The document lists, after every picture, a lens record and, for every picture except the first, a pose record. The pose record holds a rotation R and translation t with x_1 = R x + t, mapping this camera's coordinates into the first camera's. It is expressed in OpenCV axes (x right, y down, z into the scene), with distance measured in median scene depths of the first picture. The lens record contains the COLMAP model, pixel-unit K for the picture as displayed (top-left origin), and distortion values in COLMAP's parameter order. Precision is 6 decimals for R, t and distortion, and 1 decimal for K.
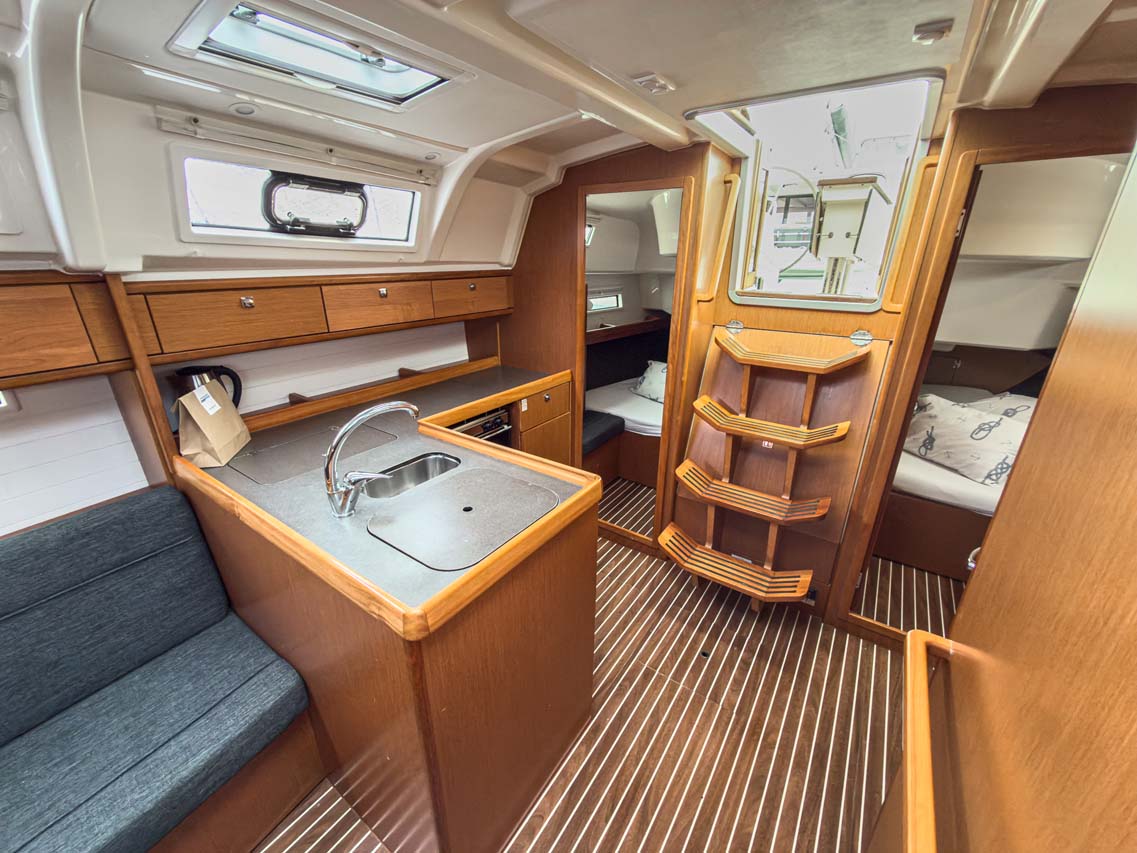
lens RADIAL K [[454.2, 0, 569.3], [0, 454.2, 427.0], [0, 0, 1]] dist [0.000435, 0.000027]
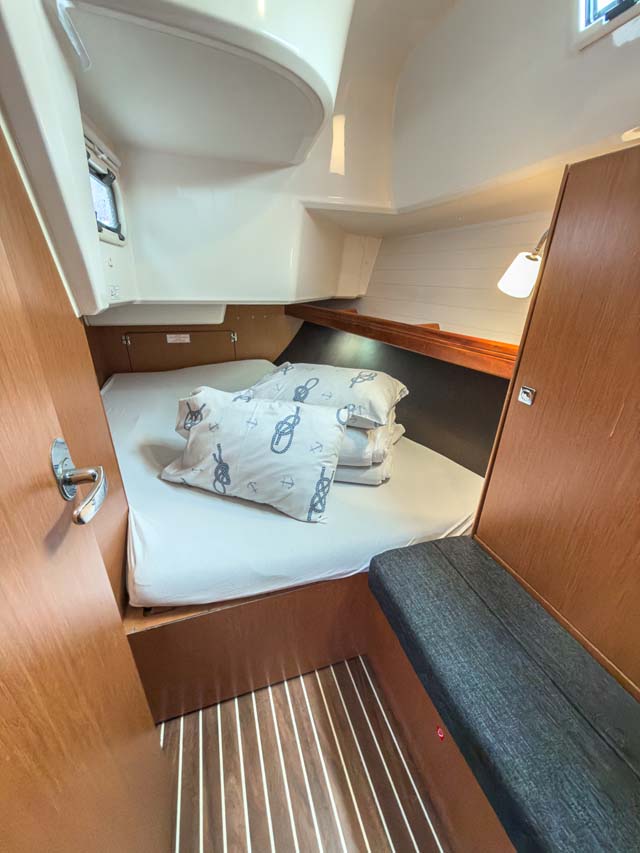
lens RADIAL K [[340.8, 0, 318.6], [0, 340.8, 430.1], [0, 0, 1]] dist [0.000435, 0.000027]
pose [[0.605433, -0.302890, 0.736009, 0.591000], [0.269815, 0.948103, 0.168226, -0.059613], [-0.748767, 0.096736, 0.655737, 0.649148]]
